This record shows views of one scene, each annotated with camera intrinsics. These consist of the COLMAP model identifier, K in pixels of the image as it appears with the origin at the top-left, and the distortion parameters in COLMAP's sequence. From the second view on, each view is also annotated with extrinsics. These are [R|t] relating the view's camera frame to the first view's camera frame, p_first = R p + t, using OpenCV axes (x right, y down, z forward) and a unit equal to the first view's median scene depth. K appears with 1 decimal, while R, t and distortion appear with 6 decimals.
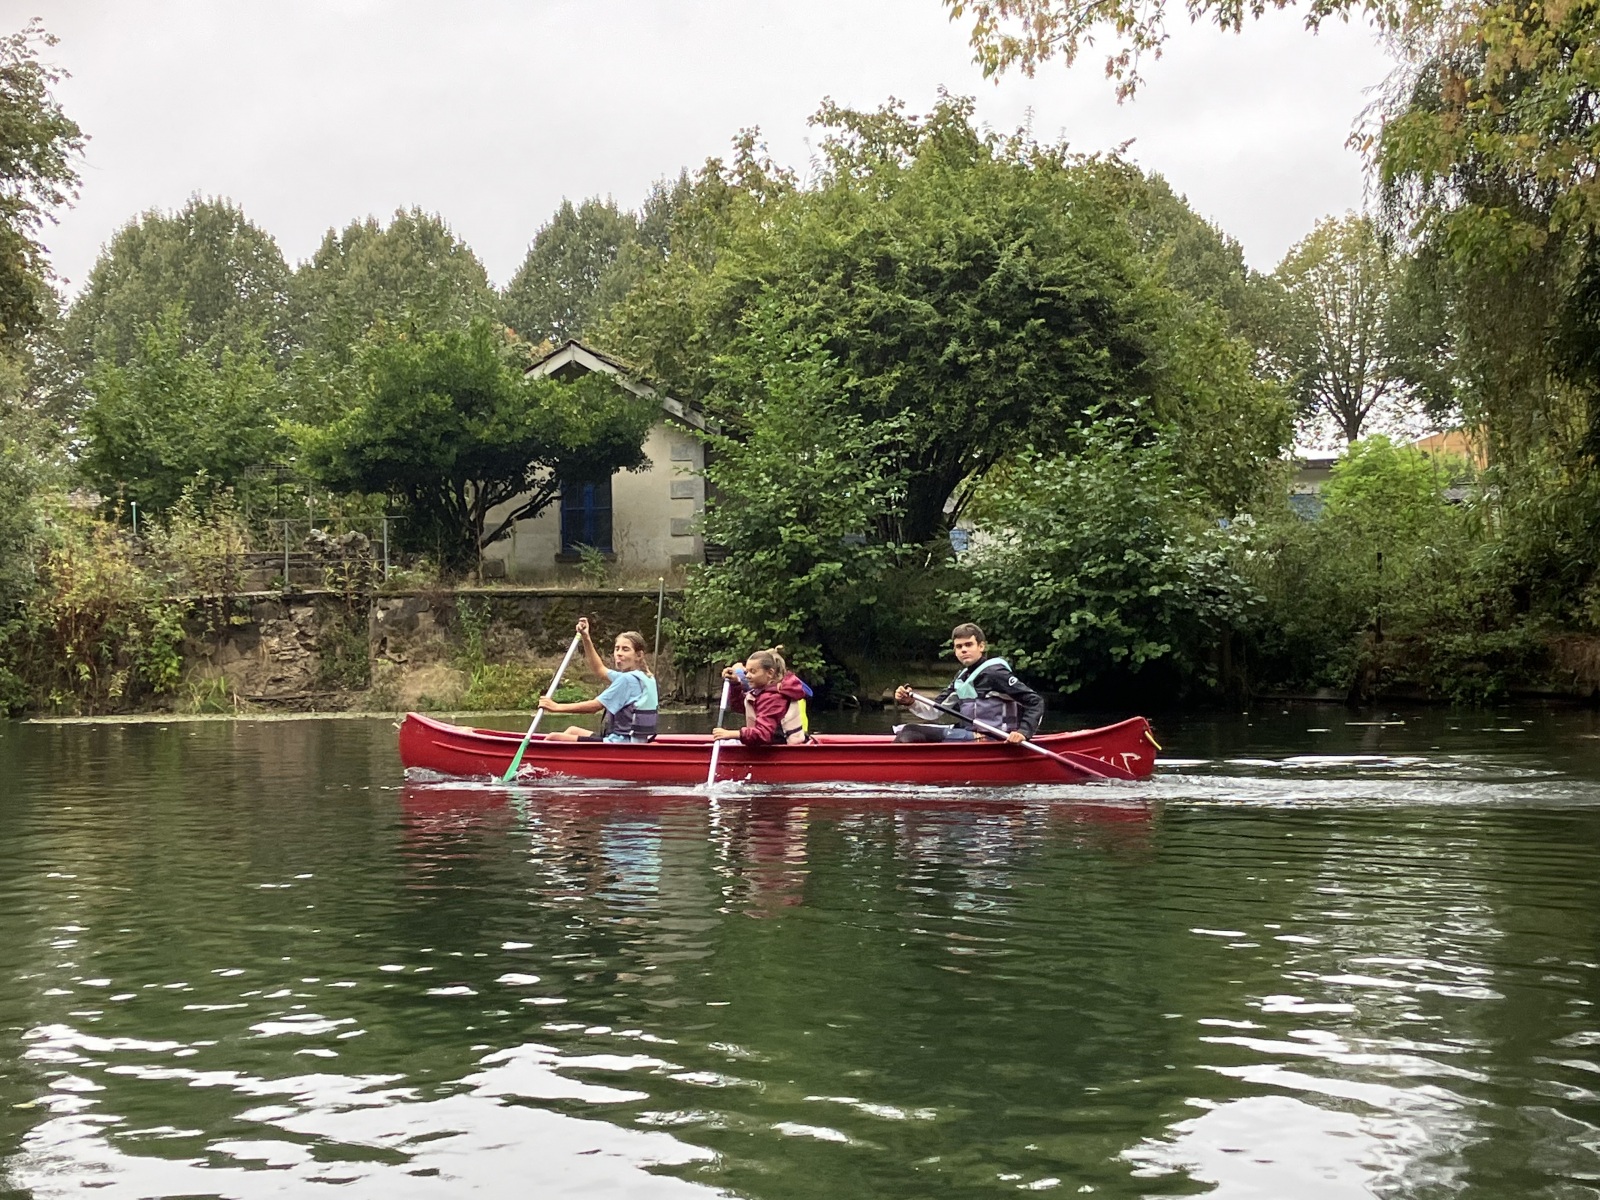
lens RADIAL K [[2440.7, 0, 792.7], [0, 2440.7, 587.9], [0, 0, 1]] dist [0.129561, 0.000000]
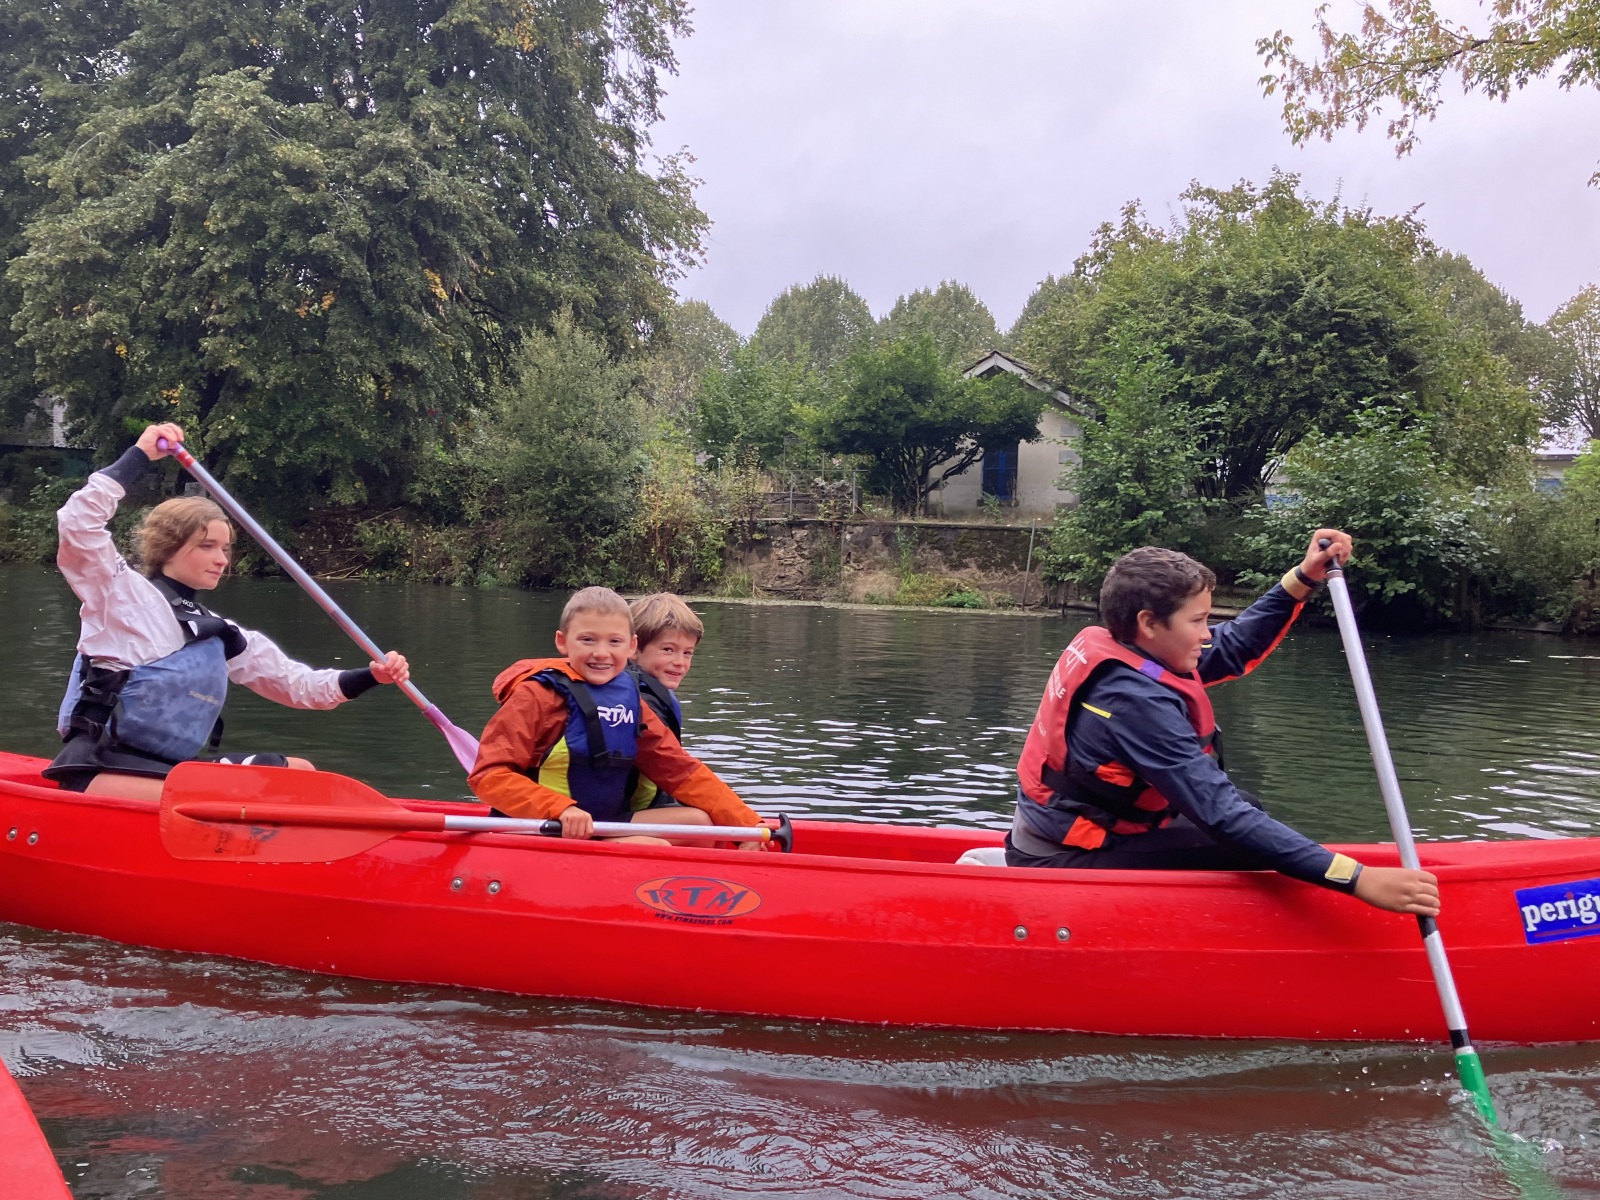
lens RADIAL K [[1505.1, 0, 831.2], [0, 1505.1, 610.0], [0, 0, 1]] dist [0.012418, 0.000000]
pose [[0.969110, 0.052795, -0.240911, 0.039430], [-0.039596, 0.997454, 0.059308, 0.001926], [0.243429, -0.047937, 0.968733, 0.127225]]
